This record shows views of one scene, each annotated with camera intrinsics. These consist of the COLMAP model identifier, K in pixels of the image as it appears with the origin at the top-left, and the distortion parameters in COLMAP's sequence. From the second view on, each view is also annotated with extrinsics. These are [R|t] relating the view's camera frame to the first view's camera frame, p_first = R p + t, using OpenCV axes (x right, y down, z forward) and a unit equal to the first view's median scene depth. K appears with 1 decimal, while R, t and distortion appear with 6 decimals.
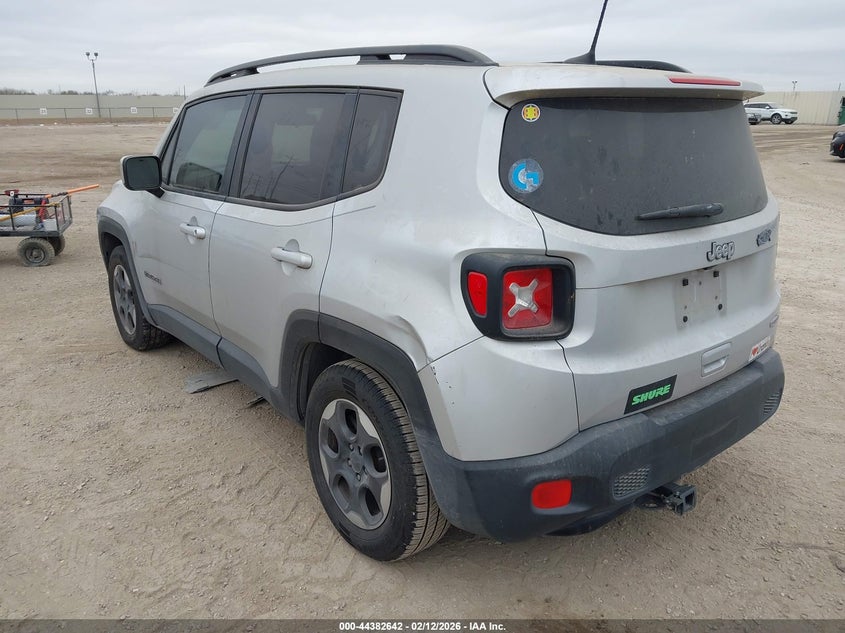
lens RADIAL K [[676.8, 0, 427.0], [0, 676.8, 317.9], [0, 0, 1]] dist [-0.001501, -0.006894]
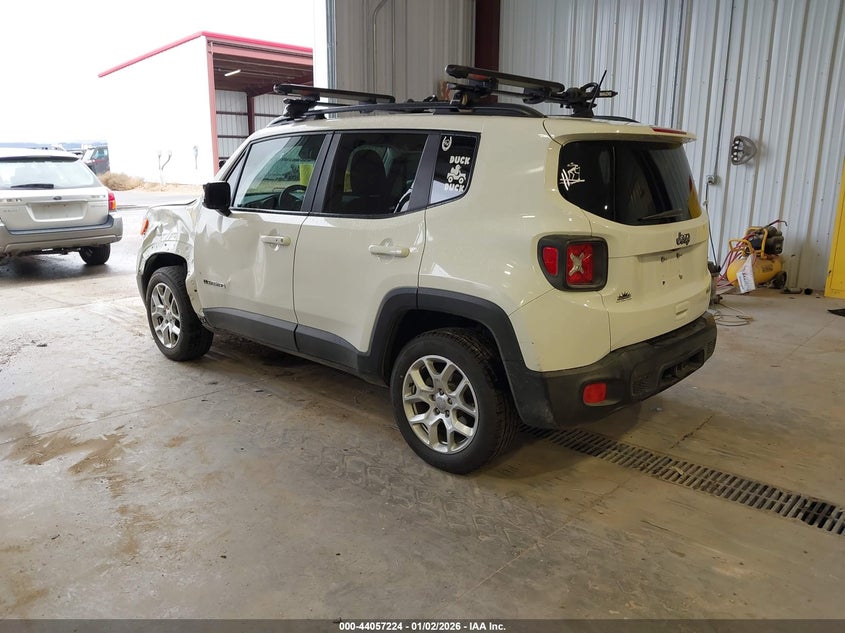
lens RADIAL K [[657.2, 0, 440.1], [0, 657.2, 322.5], [0, 0, 1]] dist [0.048424, -0.007586]
pose [[0.985974, -0.027690, 0.164585, -0.376355], [0.036302, 0.998112, -0.049547, 0.150403], [-0.162903, 0.054826, 0.985118, -0.399435]]
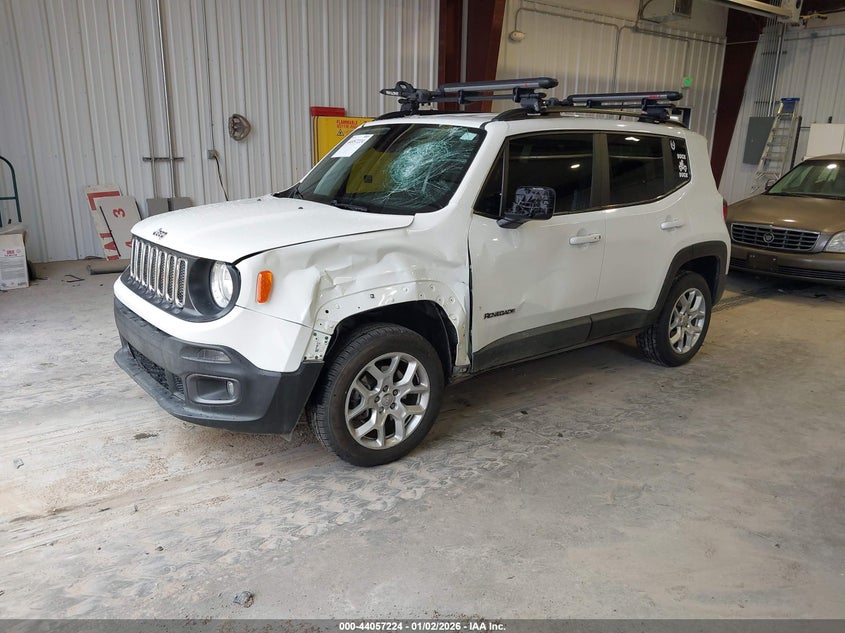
lens RADIAL K [[676.8, 0, 427.0], [0, 676.8, 317.9], [0, 0, 1]] dist [-0.001501, -0.006894]
pose [[0.009021, -0.258365, 0.966005, -2.446672], [0.264387, 0.932283, 0.246877, -0.577180], [-0.964374, 0.253173, 0.076718, 1.852285]]
